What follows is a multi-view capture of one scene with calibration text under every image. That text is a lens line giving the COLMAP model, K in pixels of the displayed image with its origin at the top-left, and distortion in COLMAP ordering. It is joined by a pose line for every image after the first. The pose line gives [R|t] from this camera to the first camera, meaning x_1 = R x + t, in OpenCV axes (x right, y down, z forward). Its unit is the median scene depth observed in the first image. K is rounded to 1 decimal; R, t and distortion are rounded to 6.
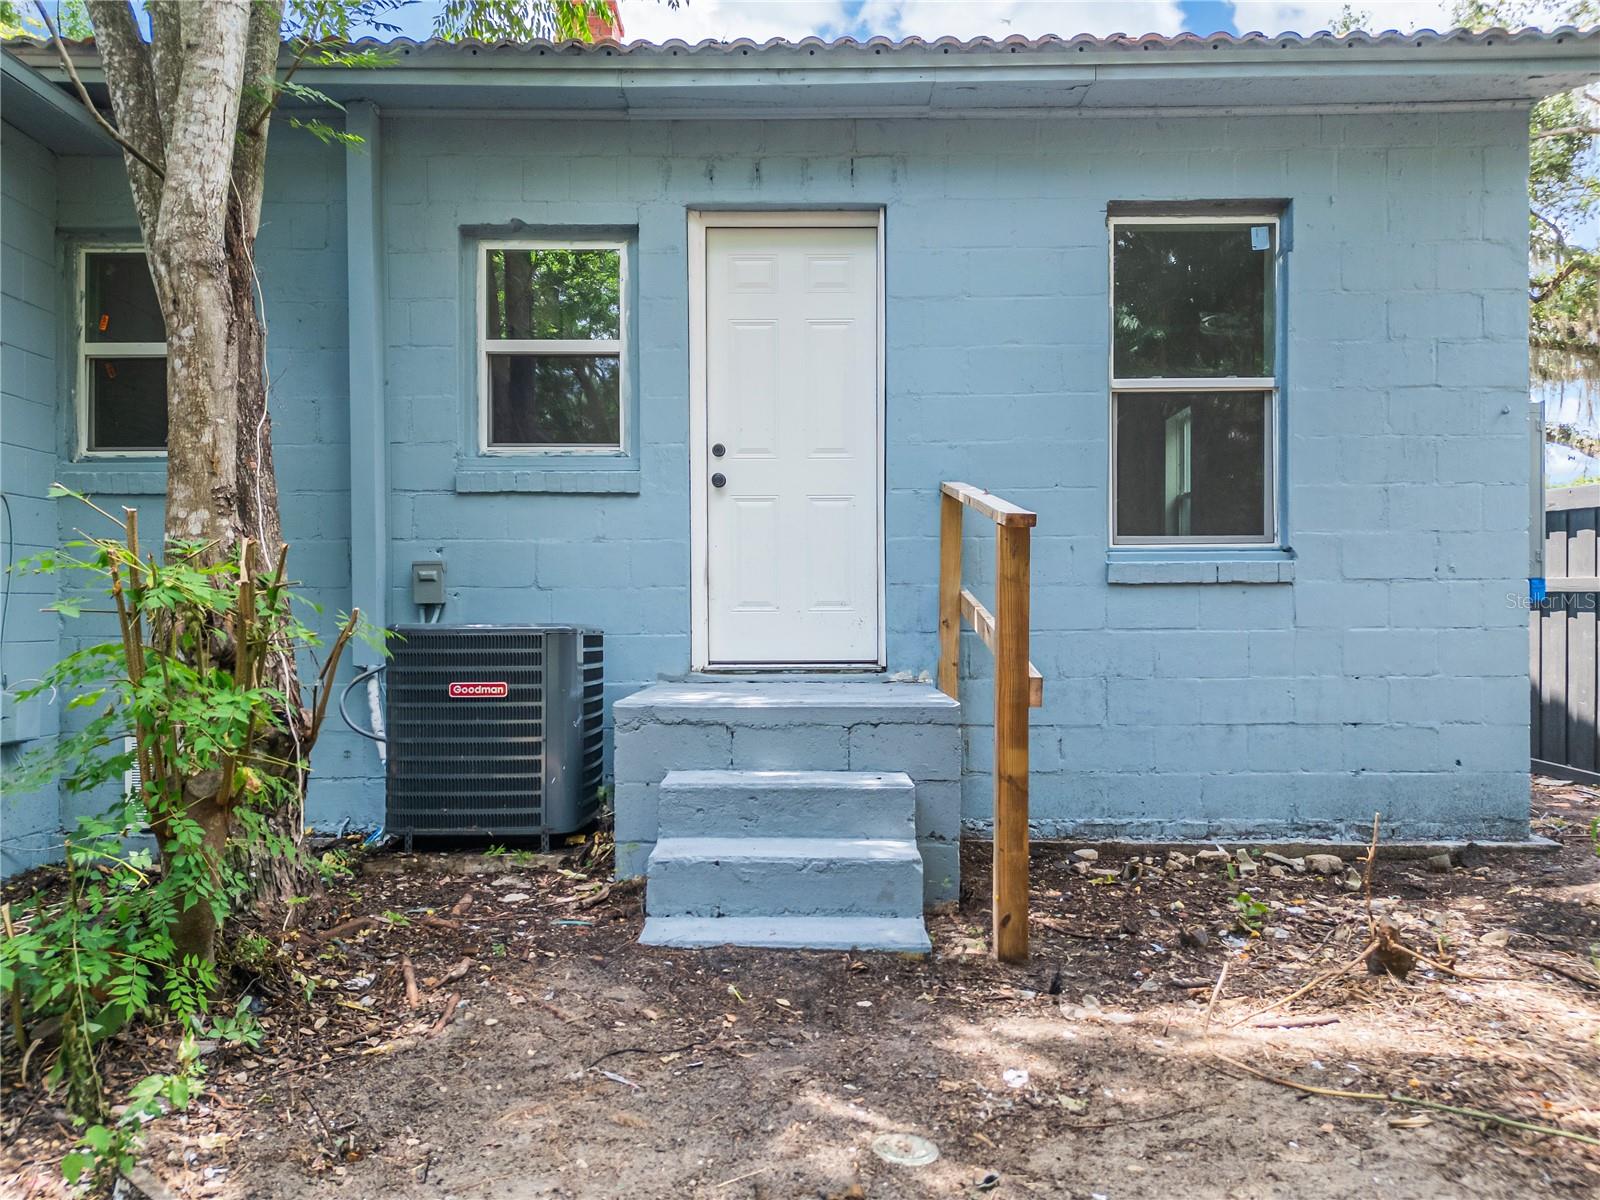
lens RADIAL K [[1111.6, 0, 803.6], [0, 1111.6, 653.4], [0, 0, 1]] dist [0.084846, -0.067082]
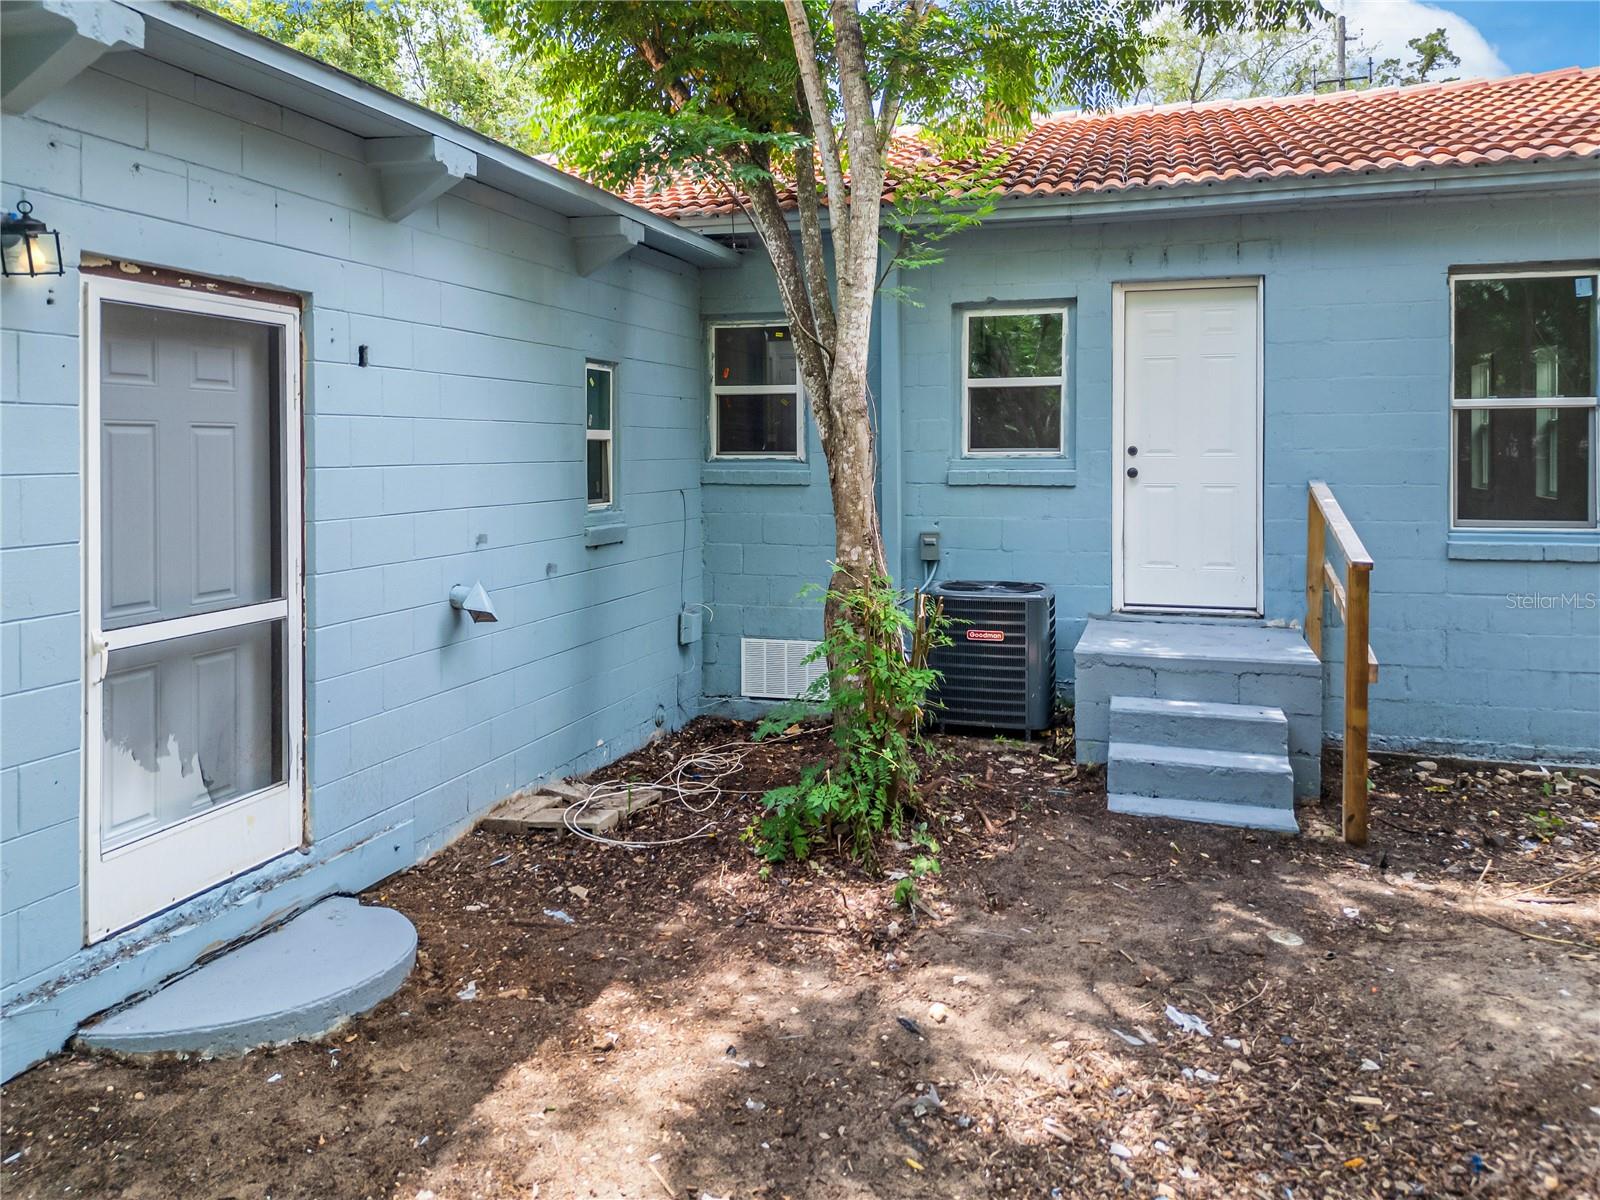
lens RADIAL K [[1176.9, 0, 800.3], [0, 1176.9, 483.9], [0, 0, 1]] dist [0.089357, -0.052622]
pose [[0.960394, 0.006880, -0.278561, -0.082035], [-0.001012, 0.999775, 0.021202, -0.228411], [0.278644, -0.020080, 0.960184, -0.710940]]
